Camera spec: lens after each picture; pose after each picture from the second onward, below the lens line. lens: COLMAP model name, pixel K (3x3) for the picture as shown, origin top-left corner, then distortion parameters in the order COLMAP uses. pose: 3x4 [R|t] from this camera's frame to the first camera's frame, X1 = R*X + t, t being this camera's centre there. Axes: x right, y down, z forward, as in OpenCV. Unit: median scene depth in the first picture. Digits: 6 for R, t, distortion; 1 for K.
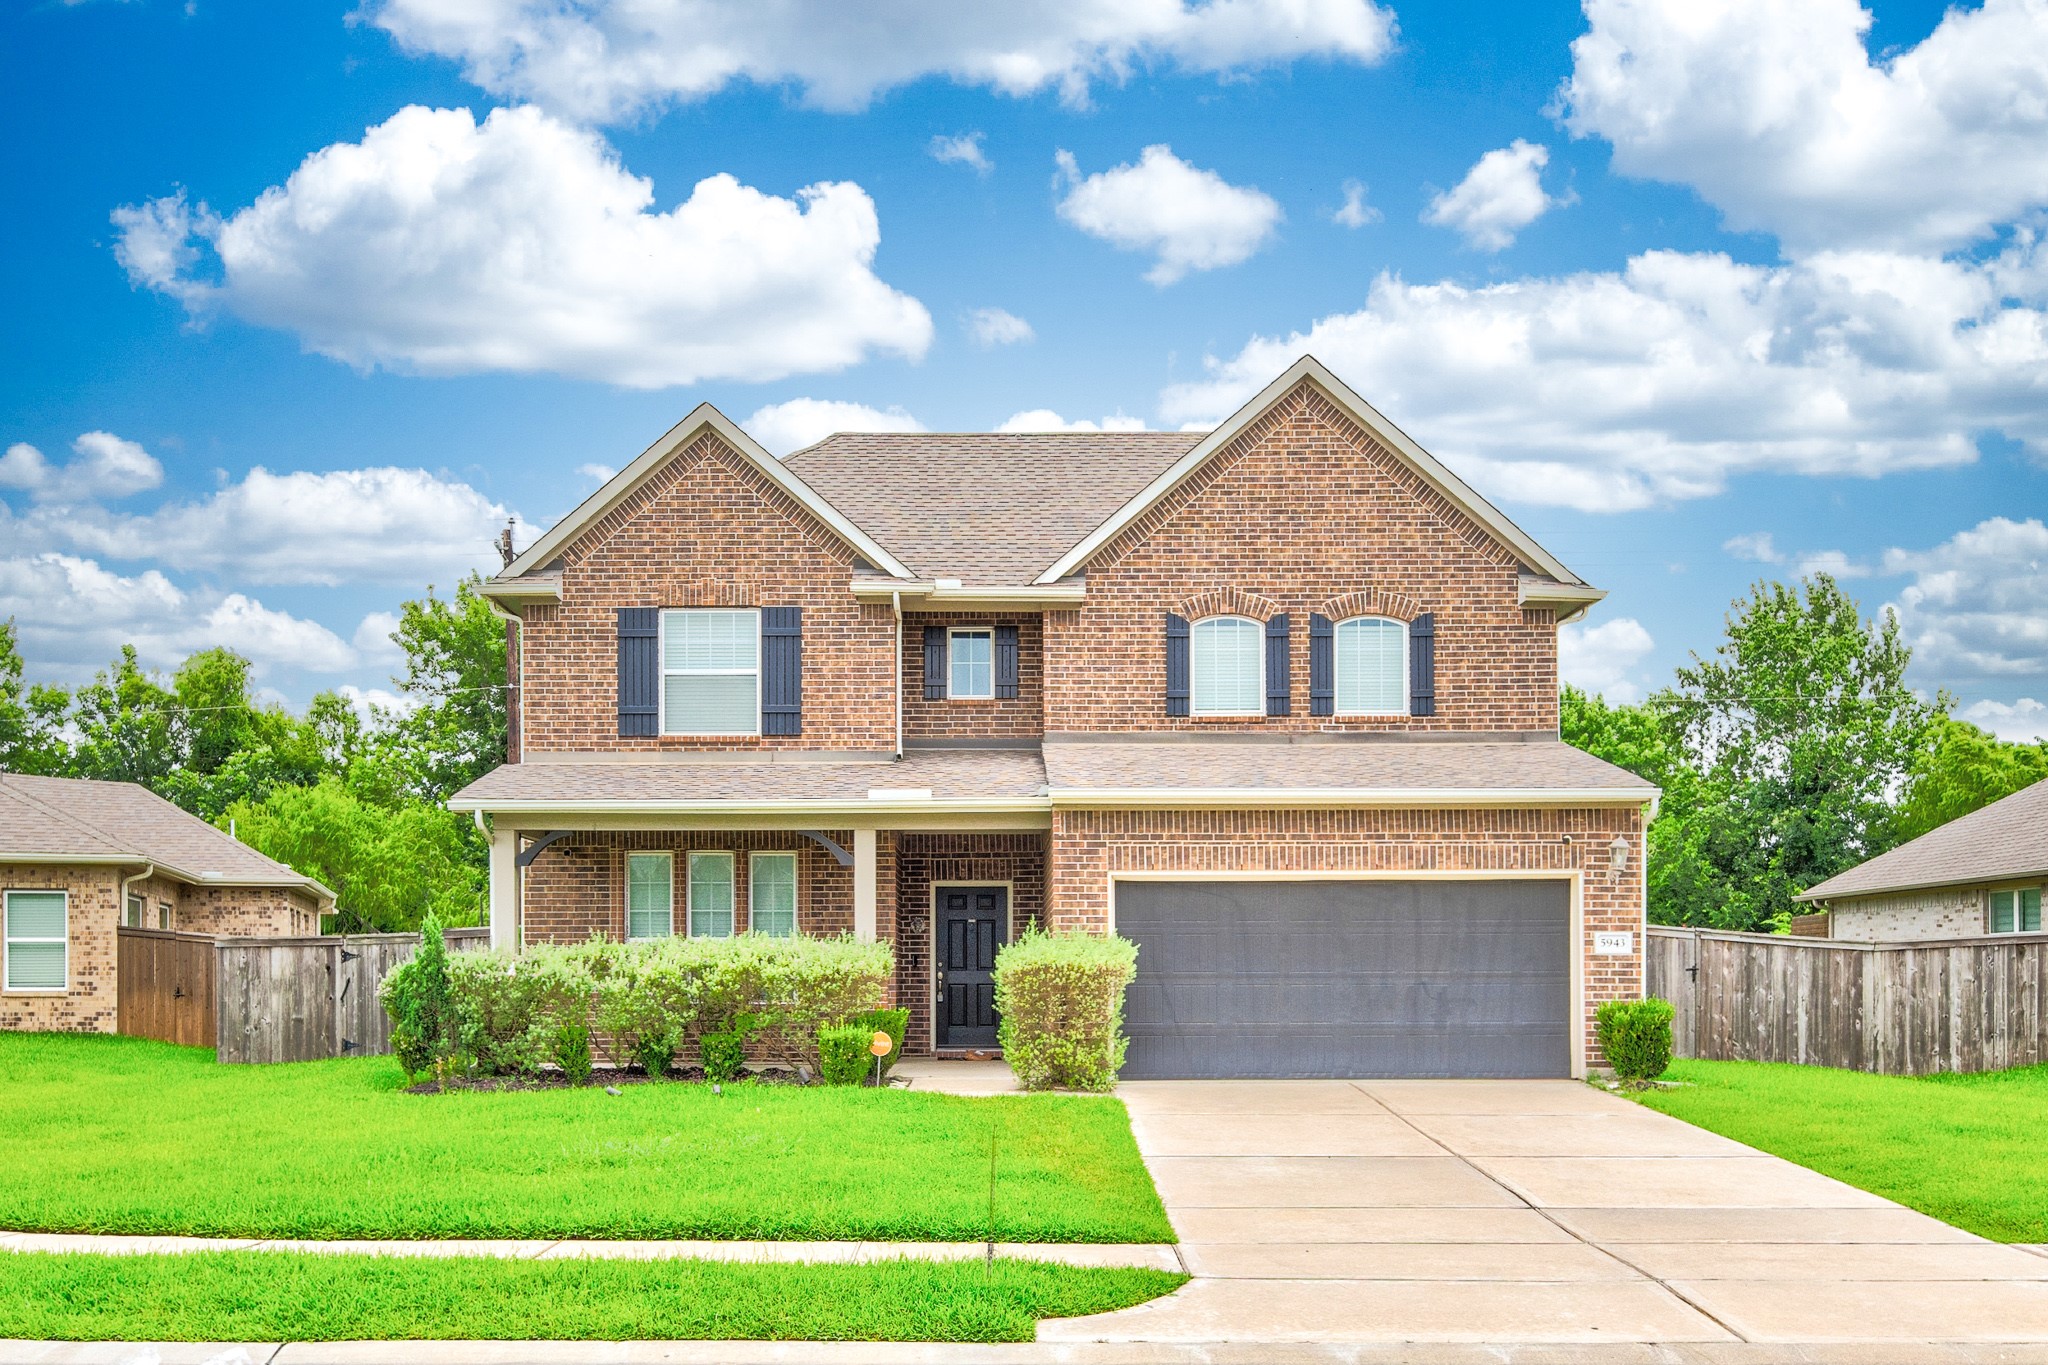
lens RADIAL K [[1414.3, 0, 1022.4], [0, 1414.3, 683.3], [0, 0, 1]] dist [0.003151, -0.003837]
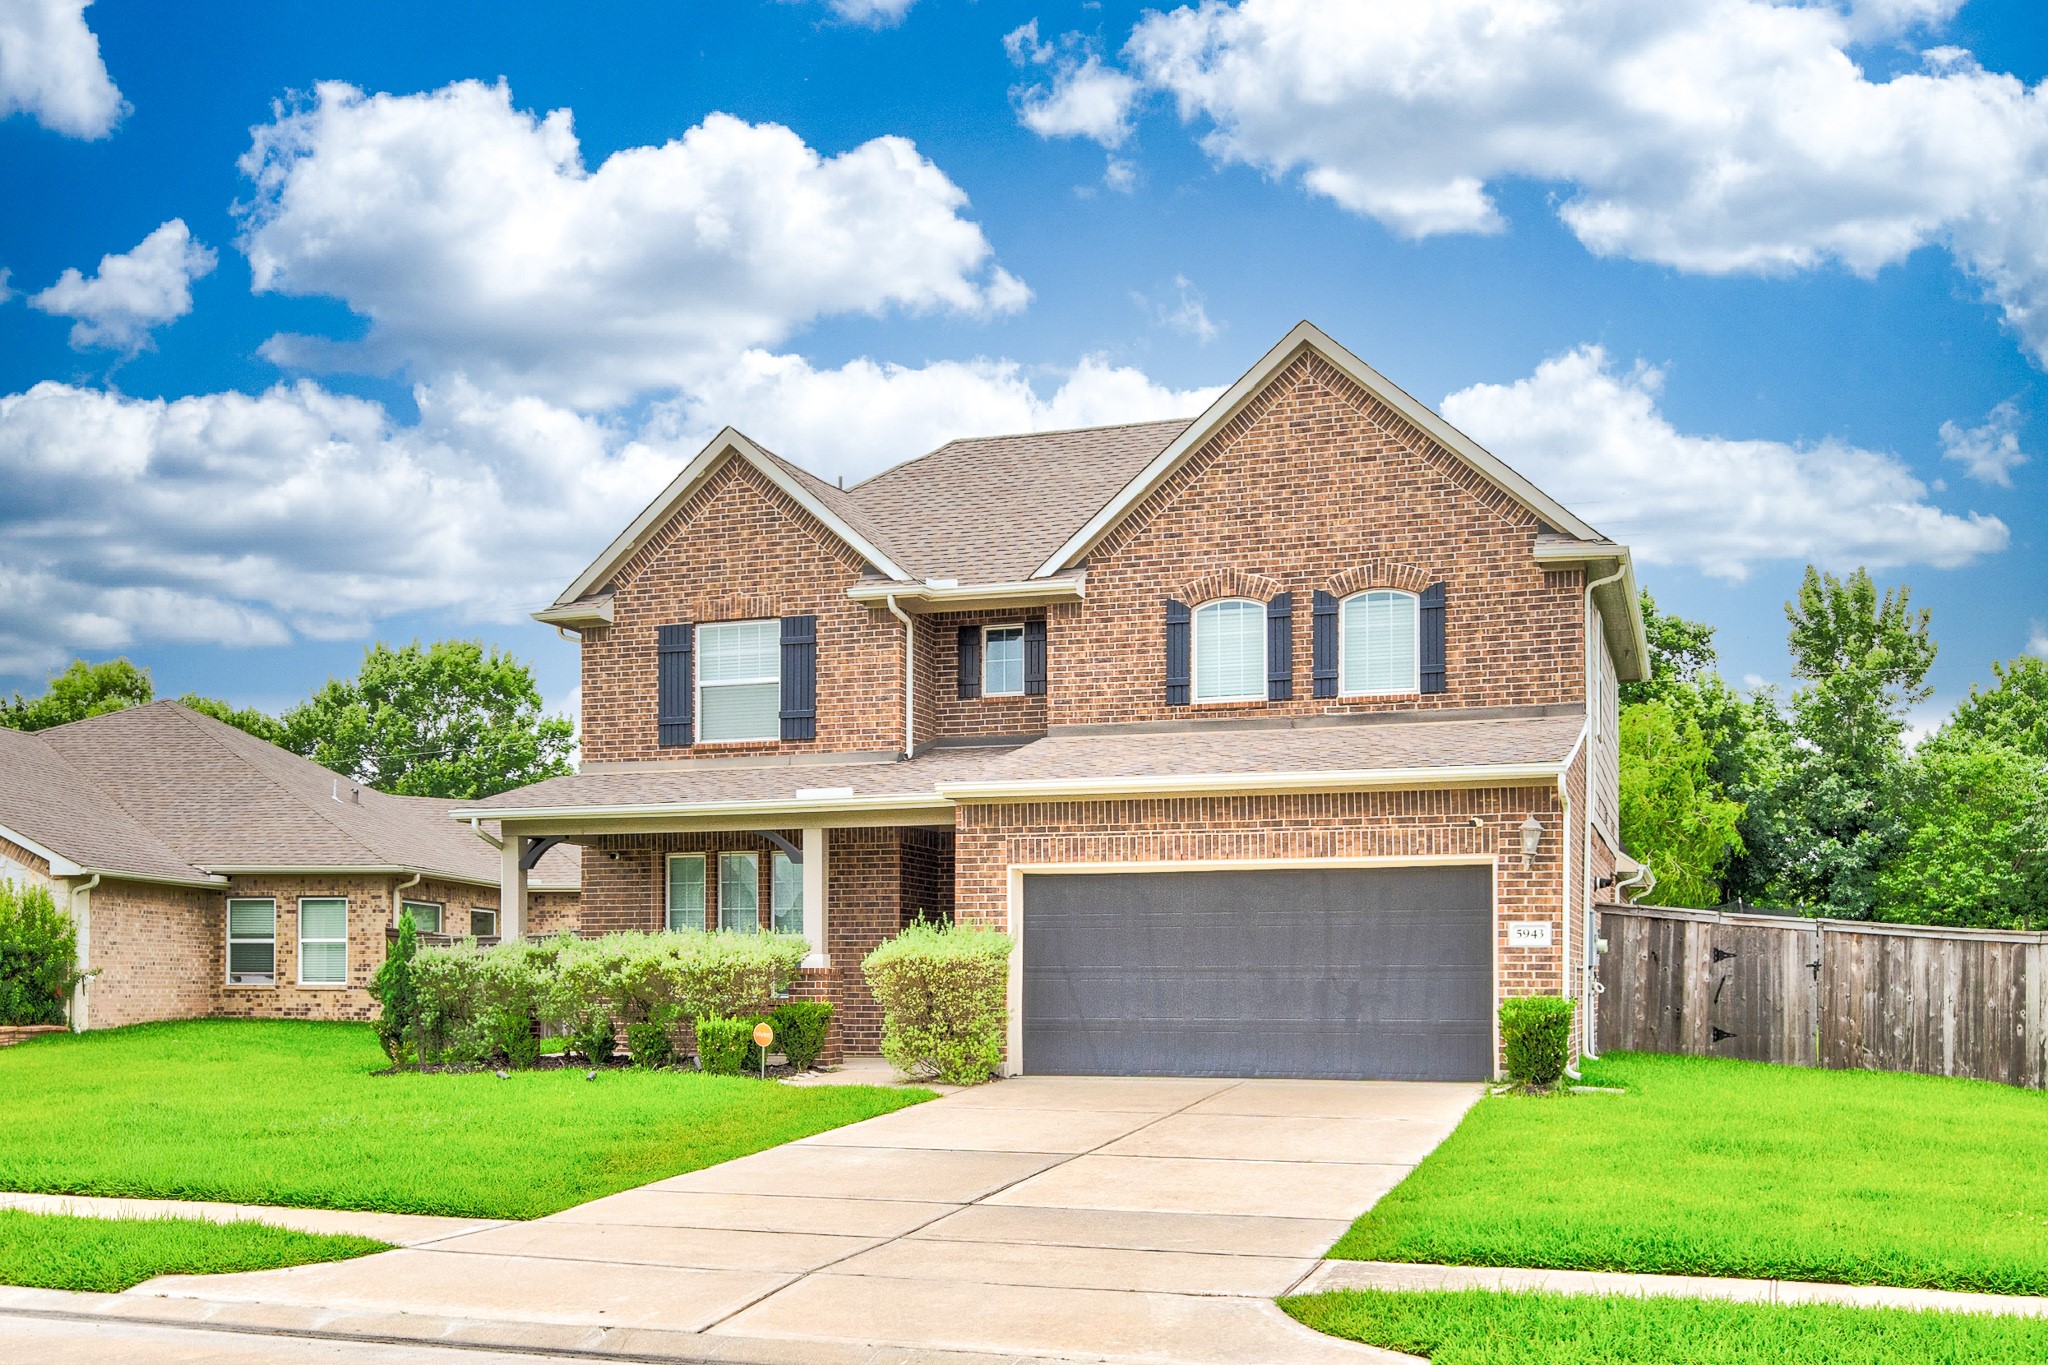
lens RADIAL K [[1414.3, 0, 986.3], [0, 1414.3, 676.8], [0, 0, 1]] dist [0.003151, -0.003837]
pose [[0.970473, -0.047857, -0.236416, 0.212946], [0.046922, 0.998853, -0.009585, 0.007190], [0.236604, -0.001791, 0.971605, 0.022038]]
